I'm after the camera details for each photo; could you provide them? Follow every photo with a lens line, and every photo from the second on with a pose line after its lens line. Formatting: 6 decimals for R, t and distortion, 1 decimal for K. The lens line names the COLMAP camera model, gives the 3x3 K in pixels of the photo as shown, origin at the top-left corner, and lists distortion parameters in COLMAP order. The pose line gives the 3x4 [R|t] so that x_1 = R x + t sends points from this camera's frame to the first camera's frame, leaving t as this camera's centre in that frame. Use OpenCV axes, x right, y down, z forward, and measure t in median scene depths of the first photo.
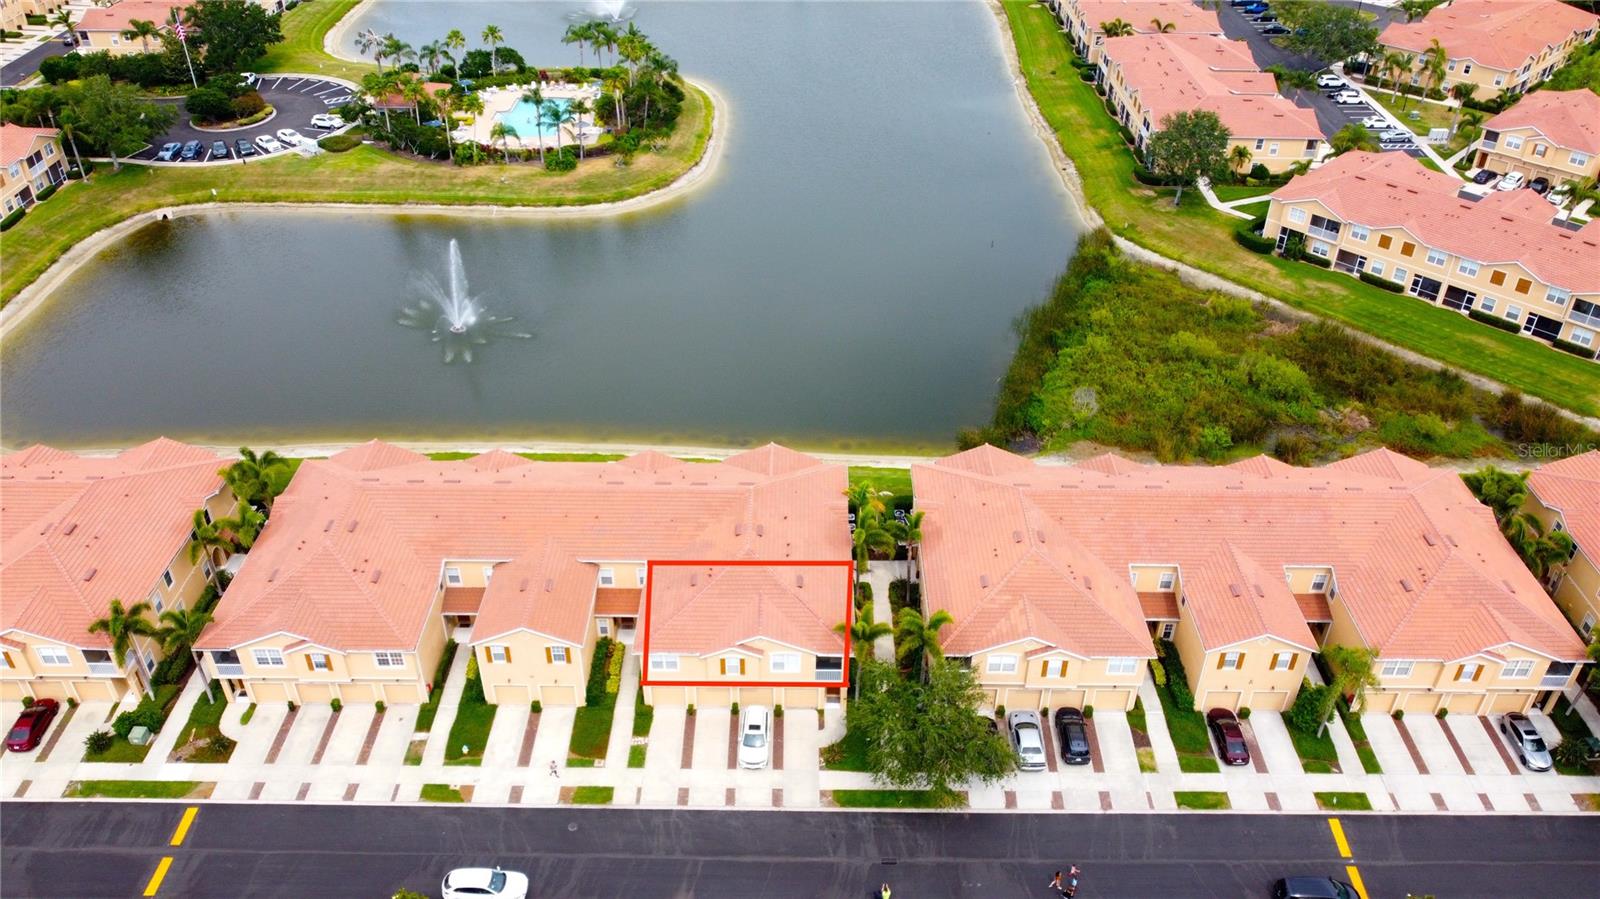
lens RADIAL K [[1206.1, 0, 800.0], [0, 1206.1, 449.5], [0, 0, 1]] dist [0.001273, 0.001096]
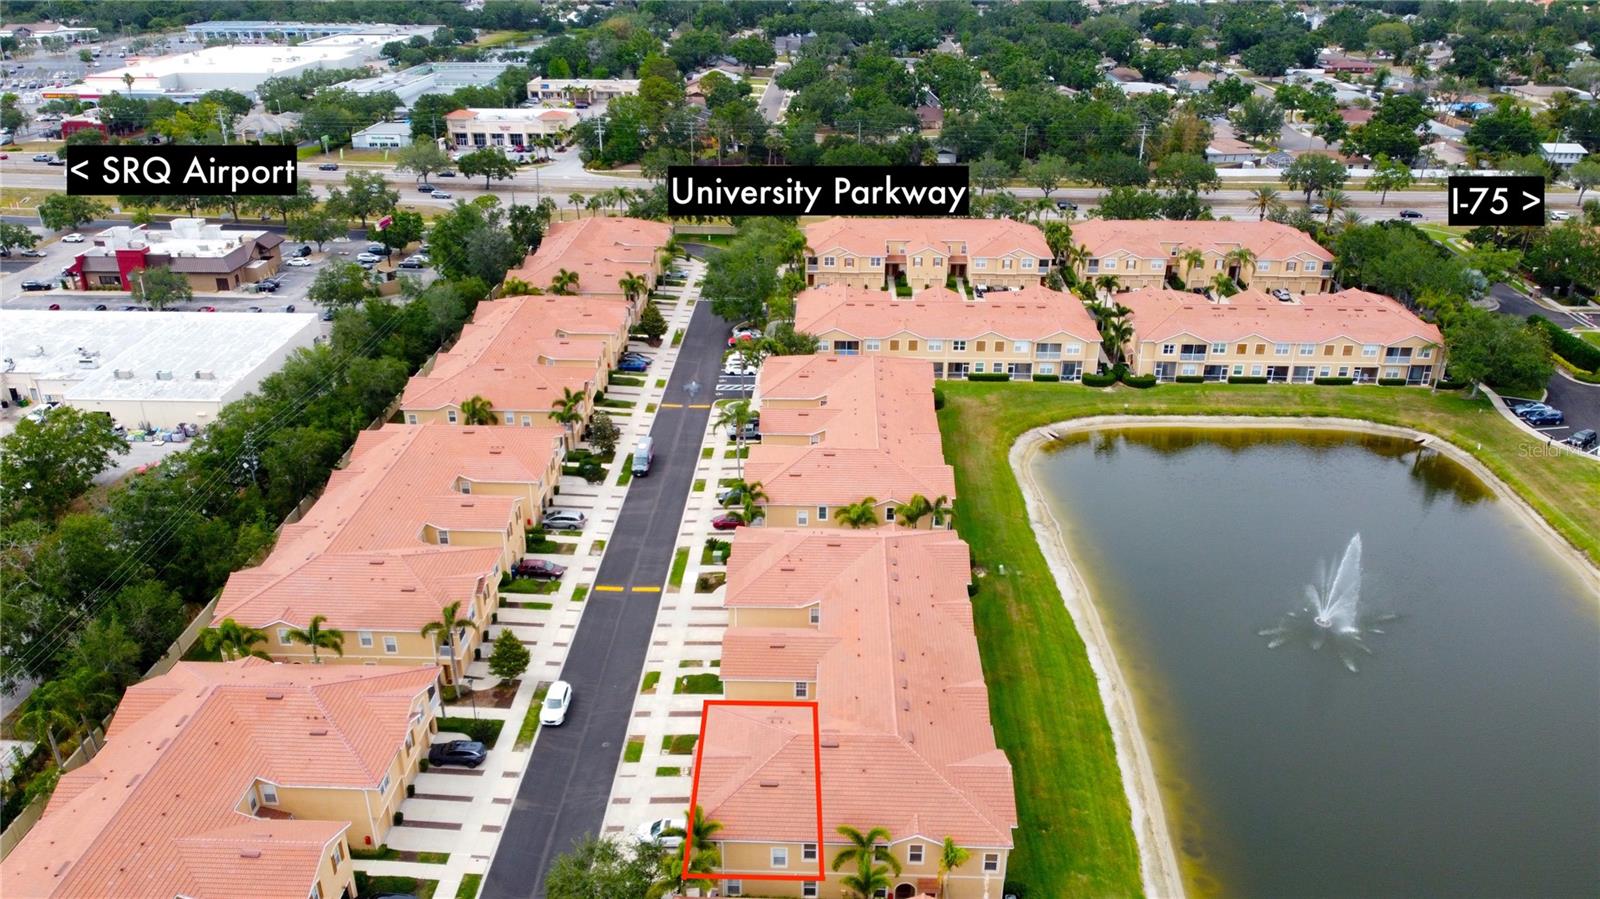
lens RADIAL K [[1206.1, 0, 800.0], [0, 1206.1, 449.5], [0, 0, 1]] dist [0.001273, 0.001096]
pose [[-0.026639, 0.414308, -0.909747, 0.434328], [-0.573166, 0.739287, 0.353462, -0.254883], [0.819006, 0.530852, 0.217773, 0.360996]]
